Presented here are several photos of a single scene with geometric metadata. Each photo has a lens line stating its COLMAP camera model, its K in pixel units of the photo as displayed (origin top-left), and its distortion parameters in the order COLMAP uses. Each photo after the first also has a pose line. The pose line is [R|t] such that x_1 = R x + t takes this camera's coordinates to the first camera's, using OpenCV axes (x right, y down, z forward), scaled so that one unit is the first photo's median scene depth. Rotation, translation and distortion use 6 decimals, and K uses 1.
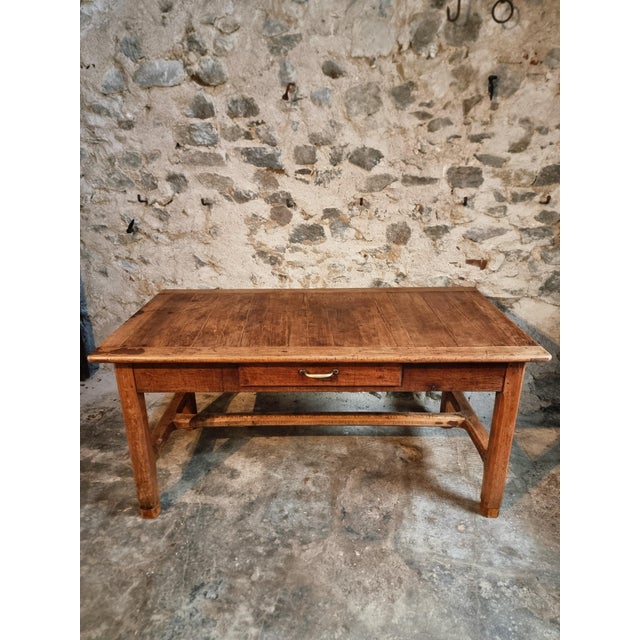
lens RADIAL K [[445.4, 0, 314.9], [0, 445.4, 320.6], [0, 0, 1]] dist [0.062872, -0.063665]
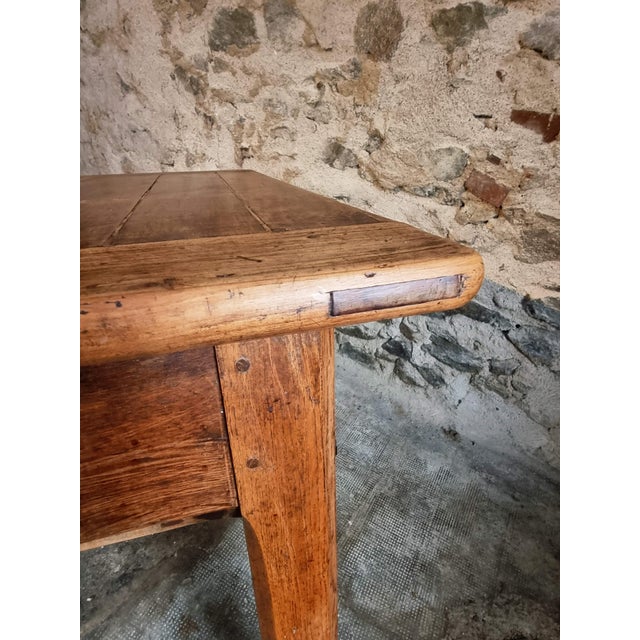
lens RADIAL K [[387.0, 0, 325.8], [0, 387.0, 321.1], [0, 0, 1]] dist [-0.012020, 0.002330]
pose [[0.912072, 0.281651, -0.297989, 0.346532], [-0.199551, 0.939780, 0.277476, -0.019416], [0.358196, -0.193615, 0.913350, 0.595865]]
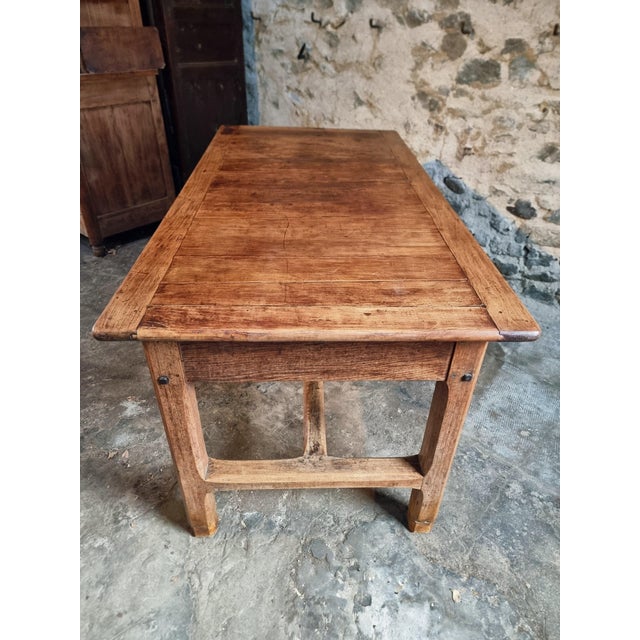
lens RADIAL K [[445.4, 0, 316.6], [0, 445.4, 328.1], [0, 0, 1]] dist [0.062872, -0.063665]
pose [[0.878940, 0.302483, -0.368739, 0.182466], [-0.200883, 0.936016, 0.288999, 0.070150], [0.432563, -0.179940, 0.883465, 0.053913]]
